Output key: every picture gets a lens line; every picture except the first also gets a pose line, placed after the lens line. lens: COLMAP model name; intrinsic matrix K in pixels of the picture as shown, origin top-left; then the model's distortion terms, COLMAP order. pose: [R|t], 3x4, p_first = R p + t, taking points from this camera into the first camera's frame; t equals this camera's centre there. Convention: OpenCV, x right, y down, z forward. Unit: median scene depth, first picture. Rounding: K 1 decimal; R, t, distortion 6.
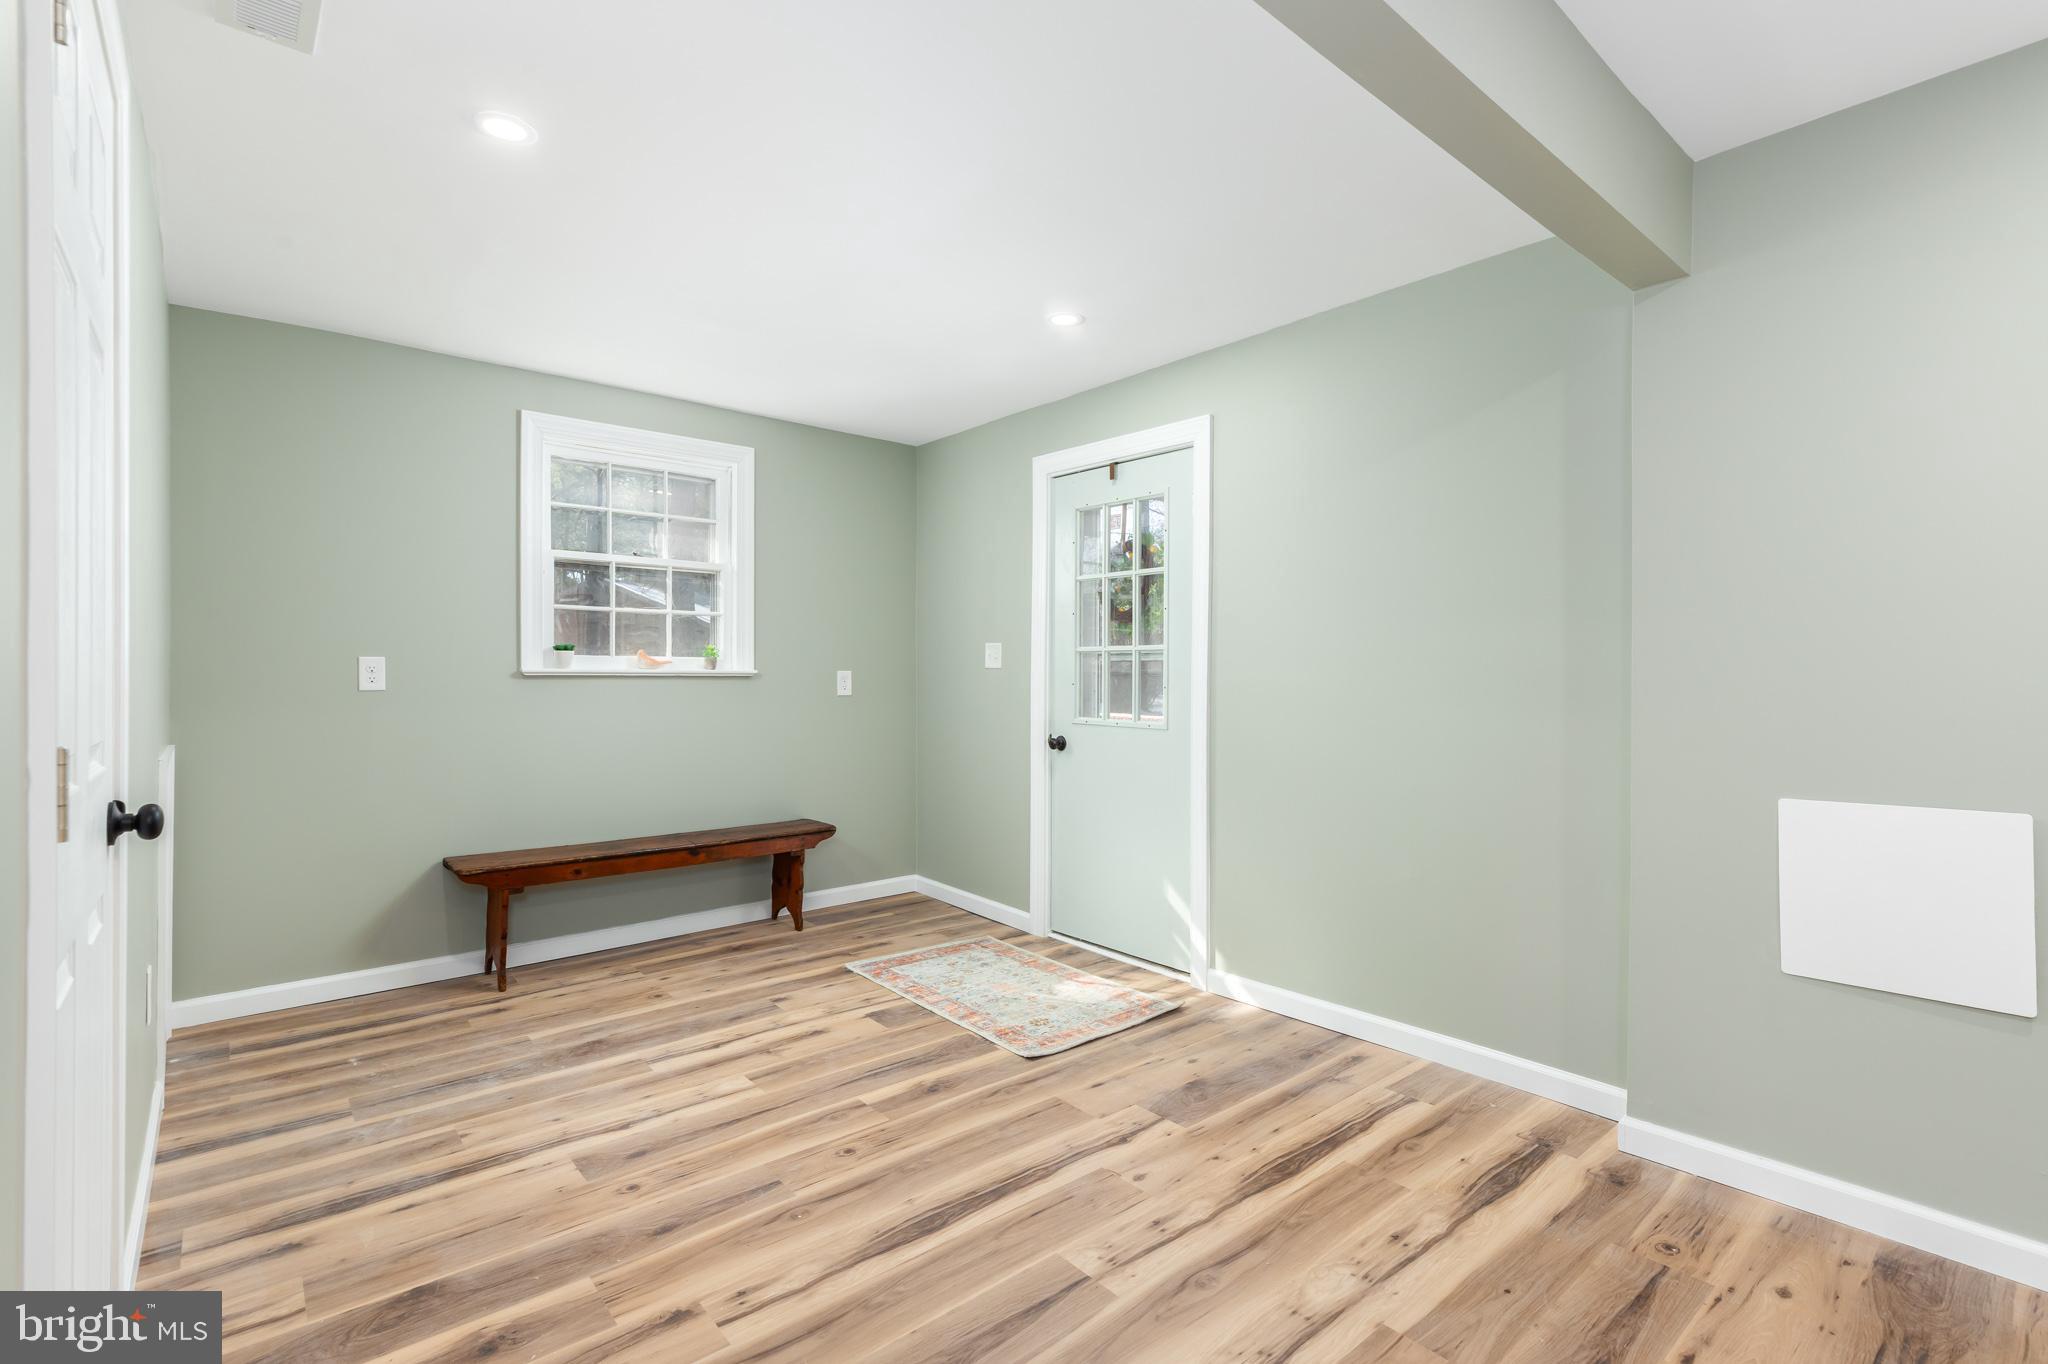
lens RADIAL K [[925.7, 0, 1021.2], [0, 925.7, 678.3], [0, 0, 1]] dist [0.009783, -0.001744]
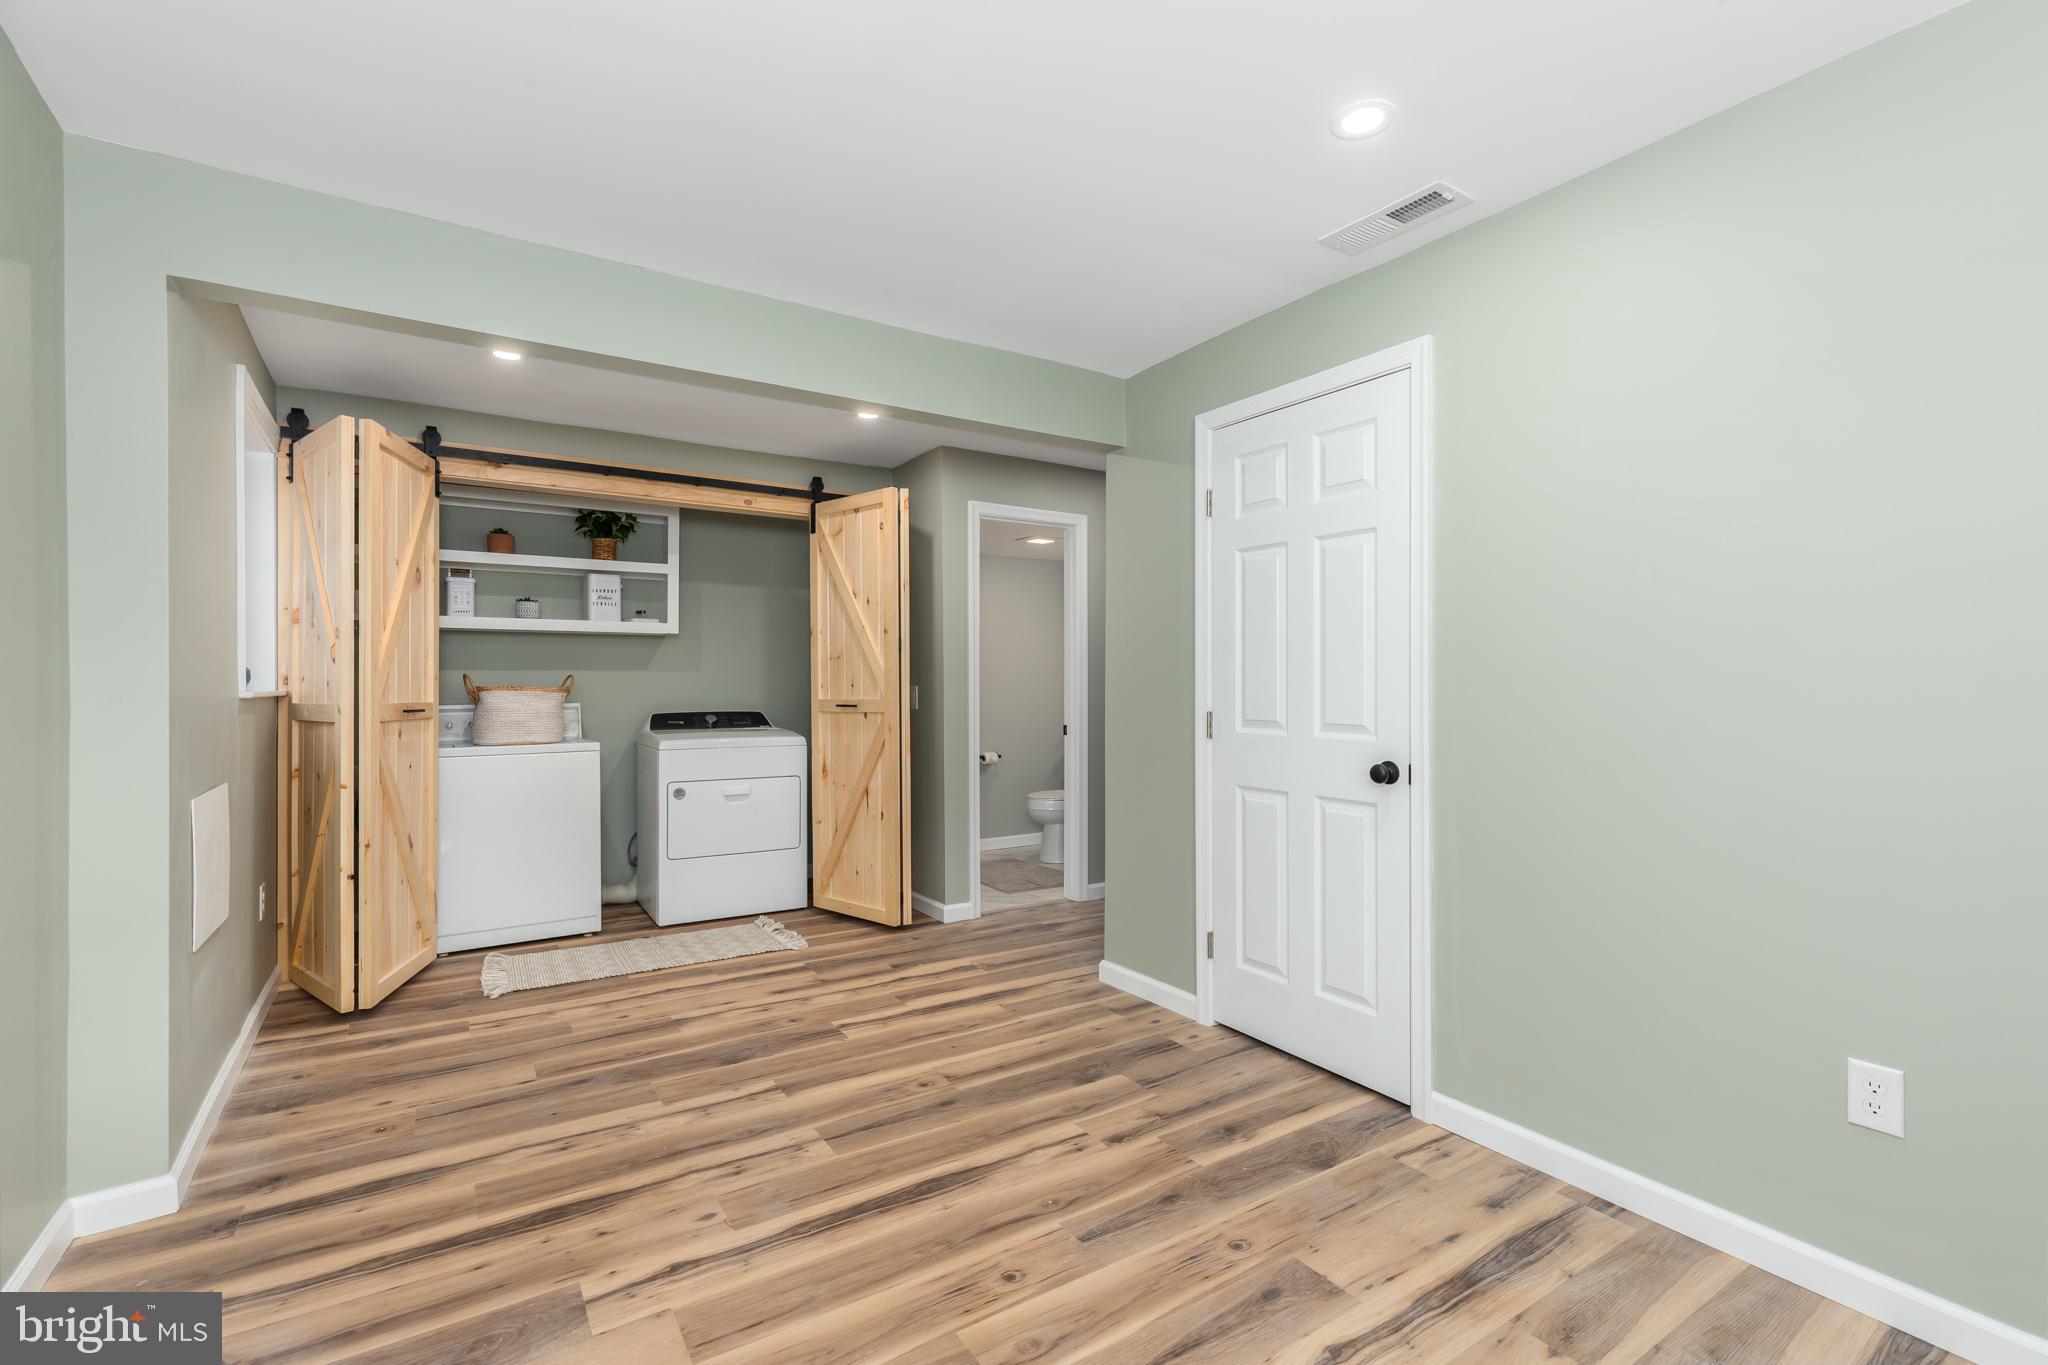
lens RADIAL K [[925.7, 0, 1026.2], [0, 925.7, 684.5], [0, 0, 1]] dist [0.009783, -0.001744]
pose [[-0.992429, -0.000563, 0.122817, -0.329566], [-0.000531, 1.000000, 0.000294, -0.013551], [-0.122817, 0.000226, -0.992429, 1.986236]]
